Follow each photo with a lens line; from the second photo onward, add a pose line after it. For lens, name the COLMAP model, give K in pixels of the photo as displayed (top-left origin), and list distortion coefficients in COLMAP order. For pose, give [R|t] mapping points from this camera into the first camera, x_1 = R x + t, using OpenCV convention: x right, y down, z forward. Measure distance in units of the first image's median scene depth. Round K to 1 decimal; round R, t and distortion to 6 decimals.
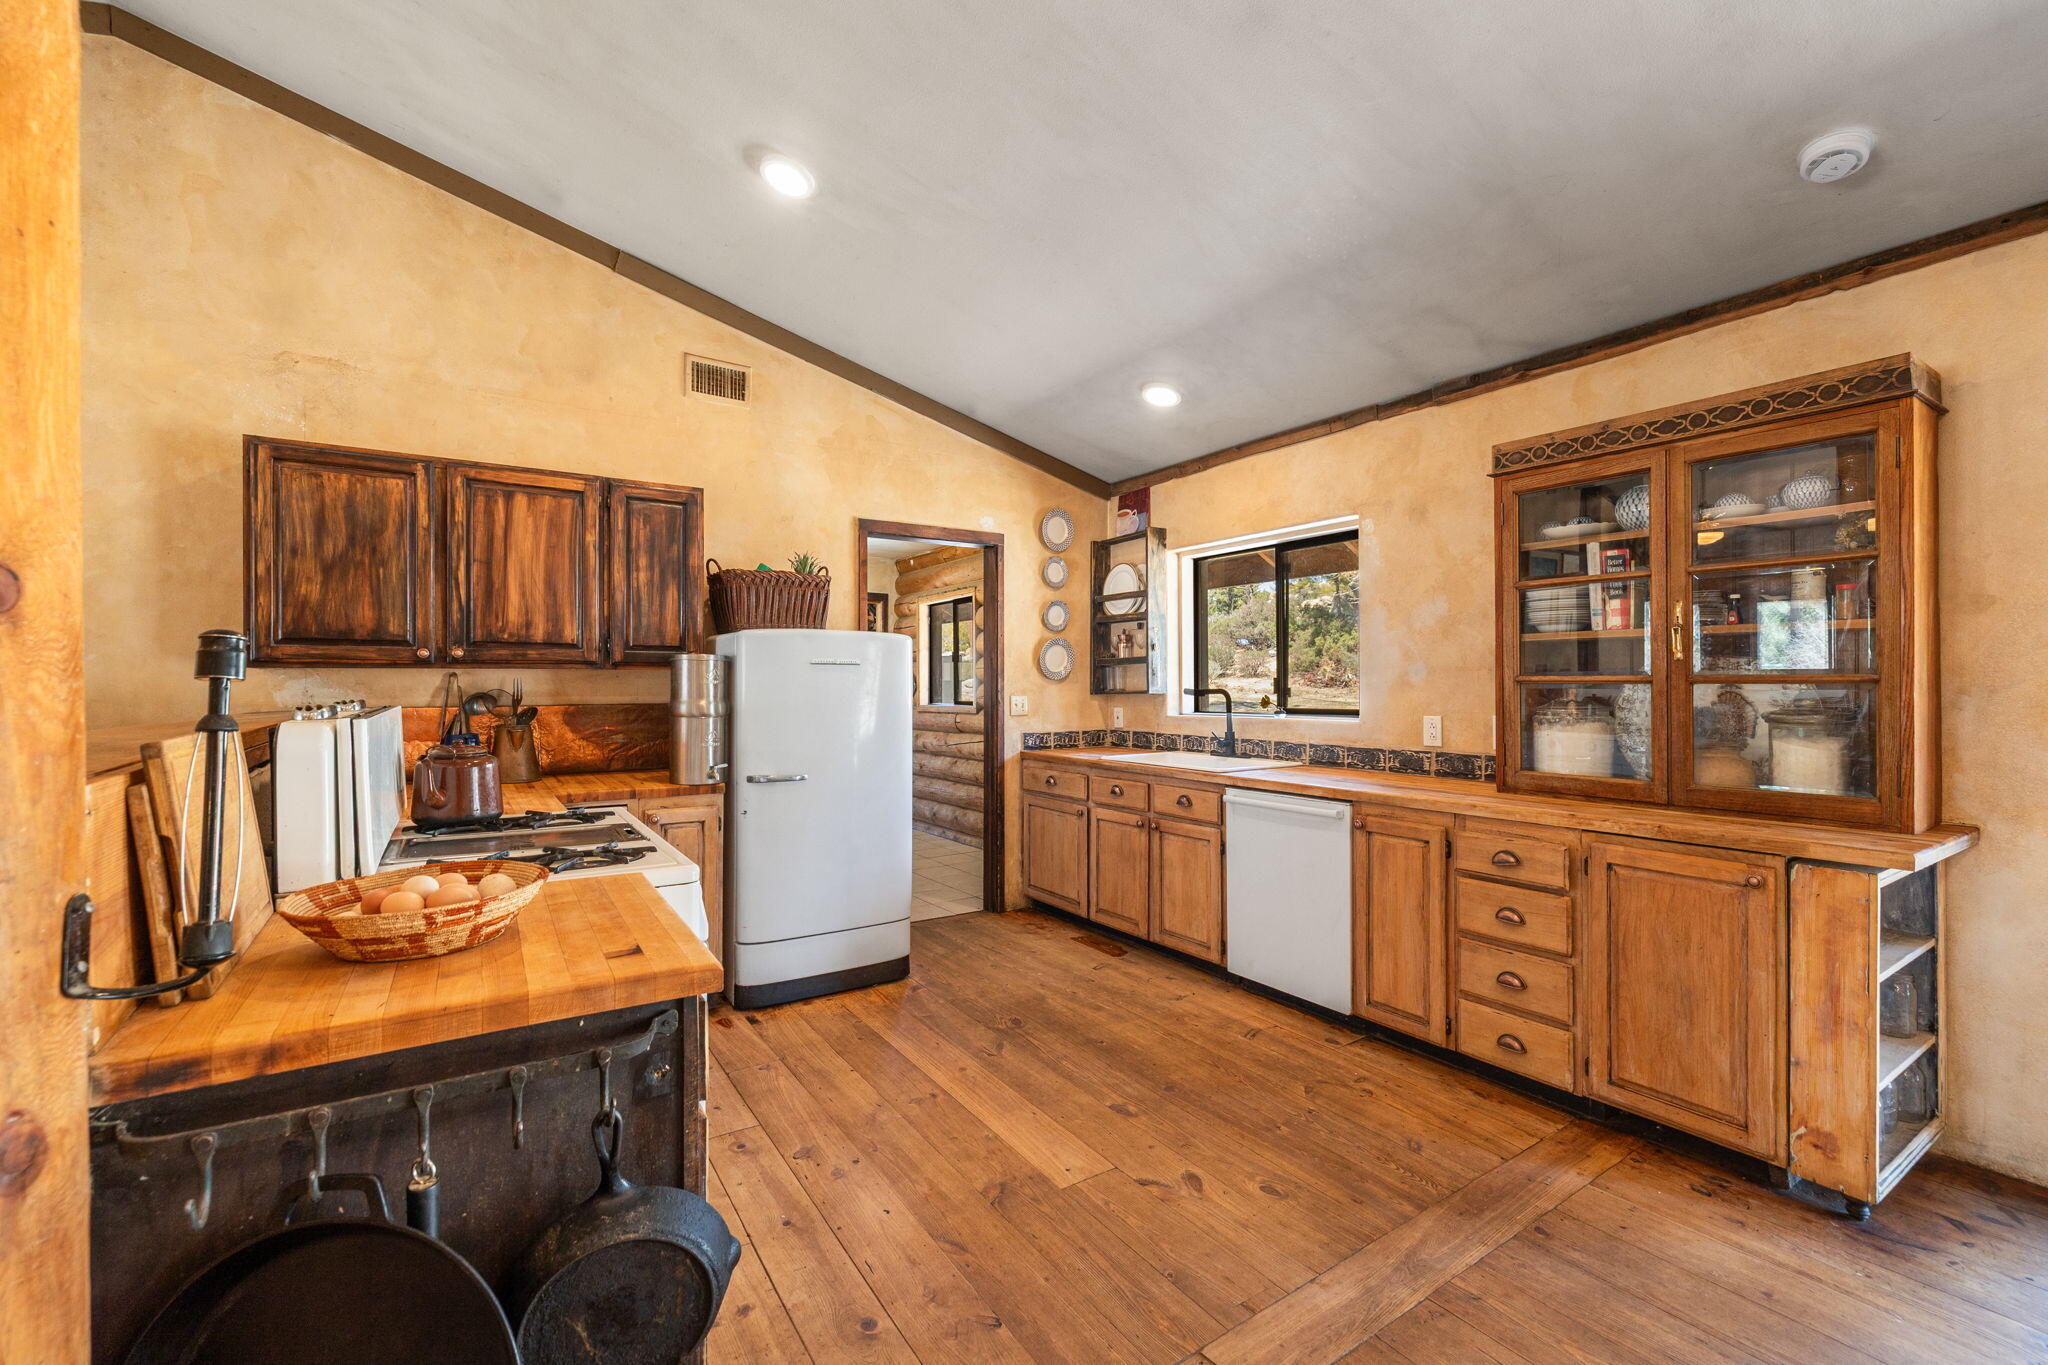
lens RADIAL K [[870.6, 0, 1024.0], [0, 870.6, 682.5], [0, 0, 1]] dist [0.004304, 0.000474]
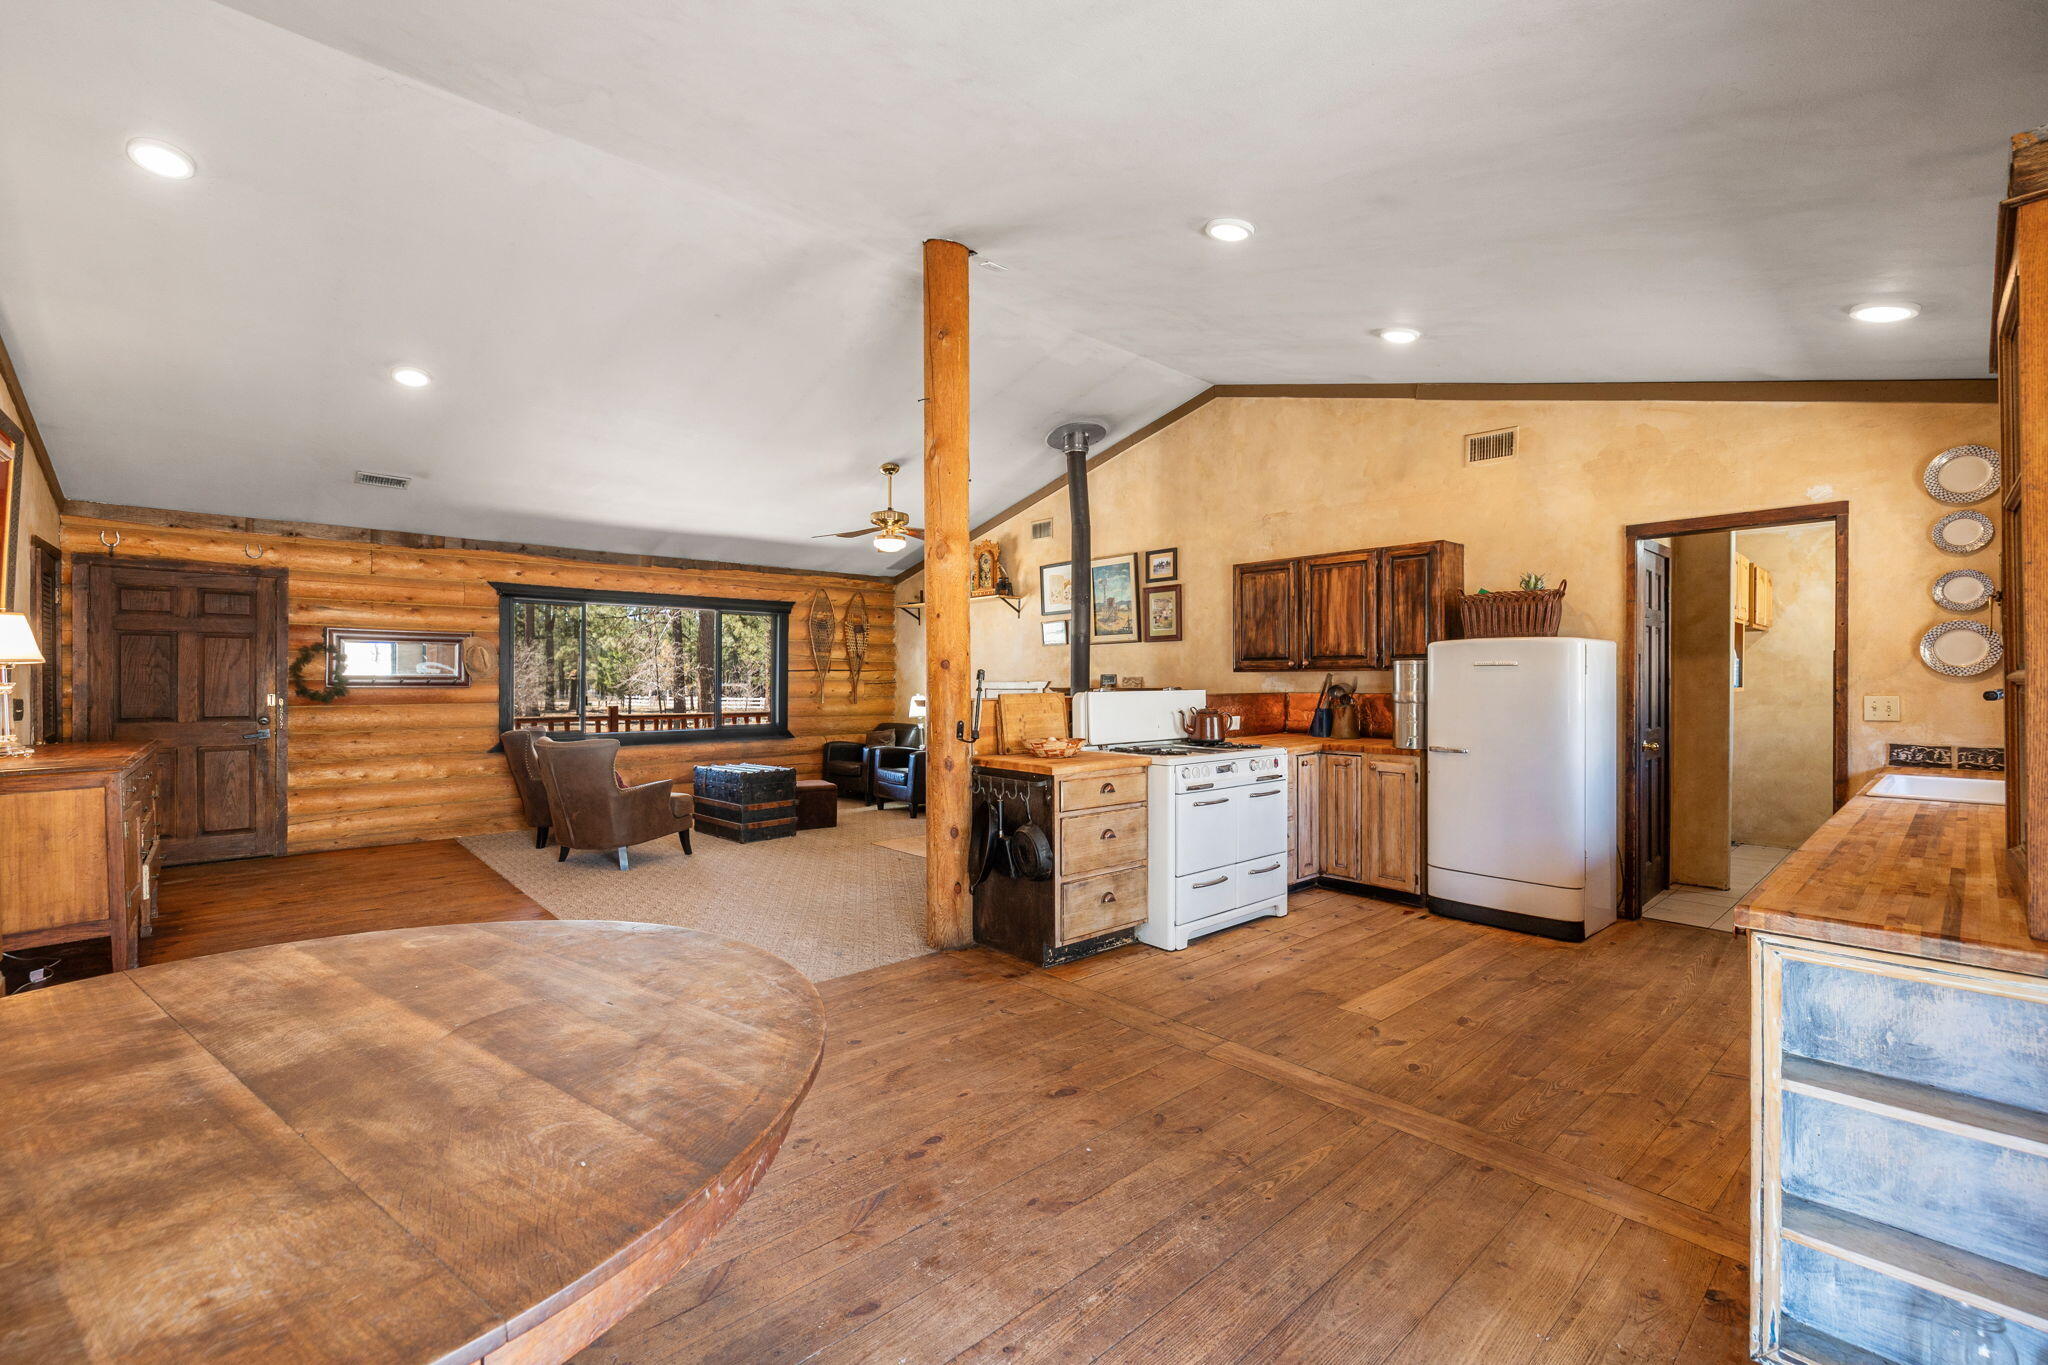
lens RADIAL K [[870.6, 0, 1024.0], [0, 870.6, 682.5], [0, 0, 1]] dist [0.004304, 0.000474]
pose [[0.142119, 0.005964, -0.989832, 1.028664], [0.001114, 0.999980, 0.006185, -0.005269], [0.989849, -0.001981, 0.142110, 0.157760]]
